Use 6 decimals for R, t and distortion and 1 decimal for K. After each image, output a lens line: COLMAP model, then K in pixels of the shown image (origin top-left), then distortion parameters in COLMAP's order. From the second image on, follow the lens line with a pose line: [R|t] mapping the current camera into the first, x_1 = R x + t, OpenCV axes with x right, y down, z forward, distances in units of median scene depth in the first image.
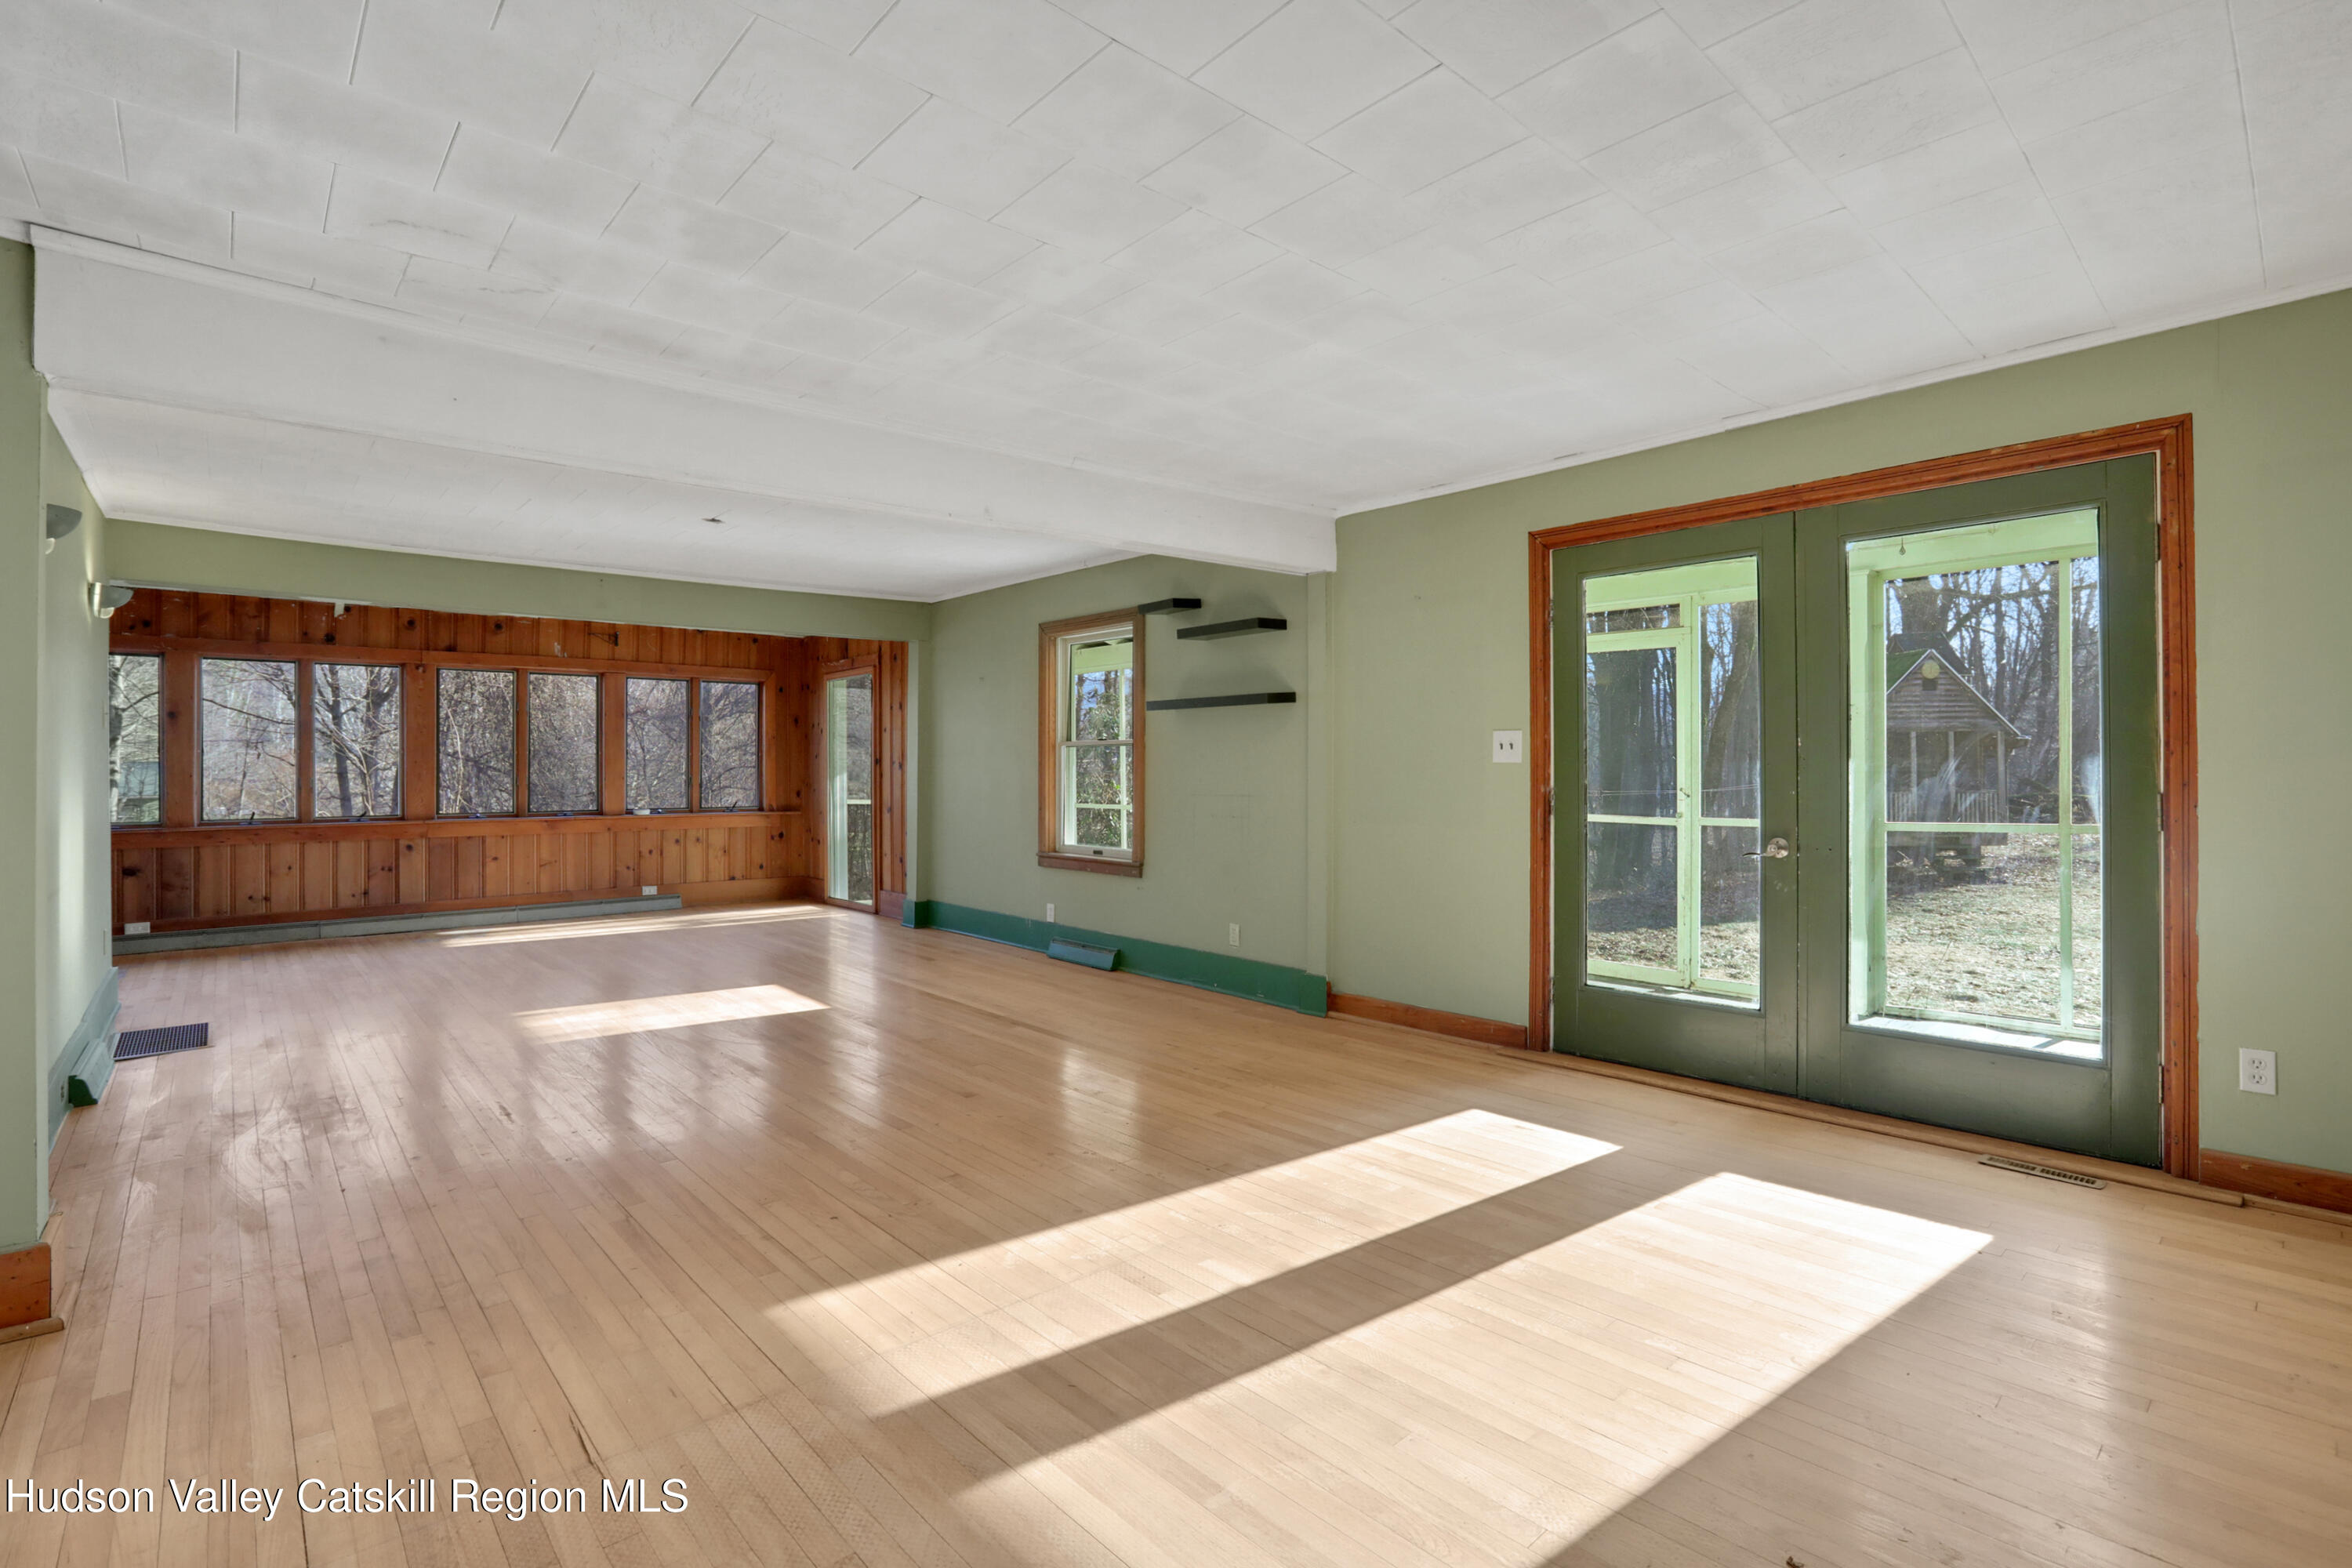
lens RADIAL K [[1065.8, 0, 1159.4], [0, 1065.8, 785.2], [0, 0, 1]] dist [-0.036294, 0.000953]
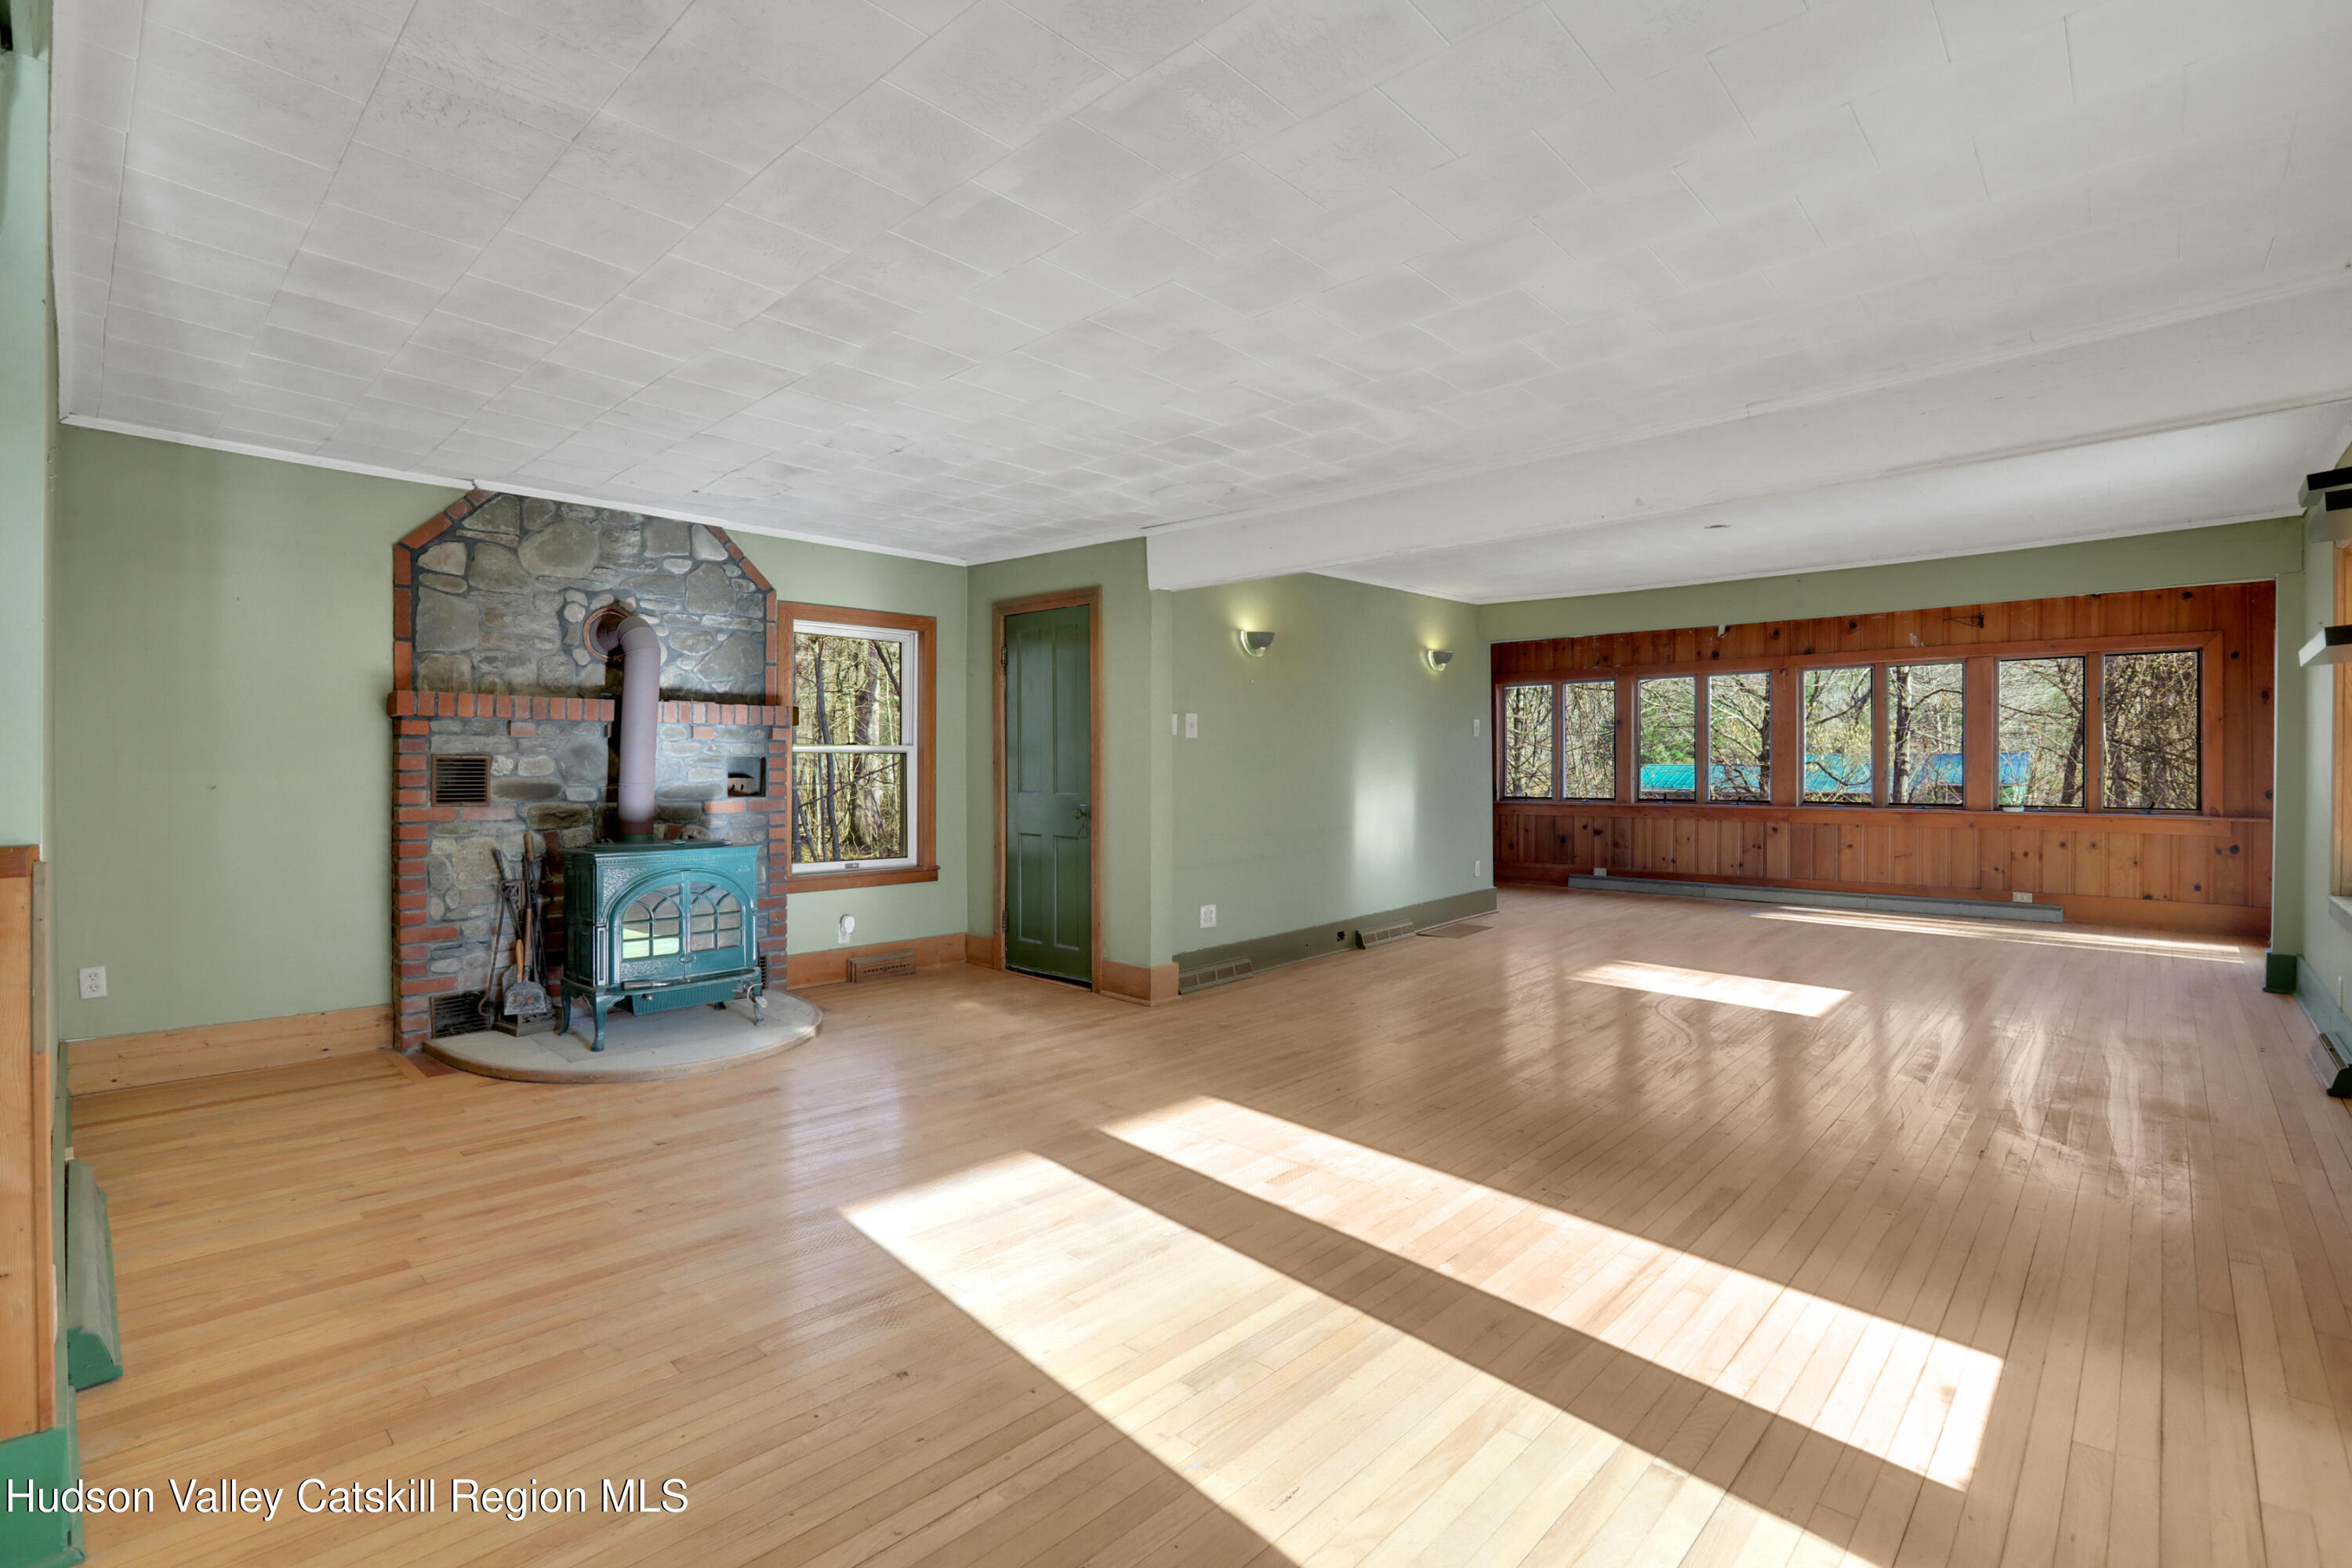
lens RADIAL K [[1065.8, 0, 1167.7], [0, 1065.8, 769.2], [0, 0, 1]] dist [-0.036294, 0.000953]
pose [[0.099354, 0.007561, -0.995023, 0.385404], [-0.014712, 0.999873, 0.006129, -0.003572], [0.994943, 0.014030, 0.099453, 0.237127]]
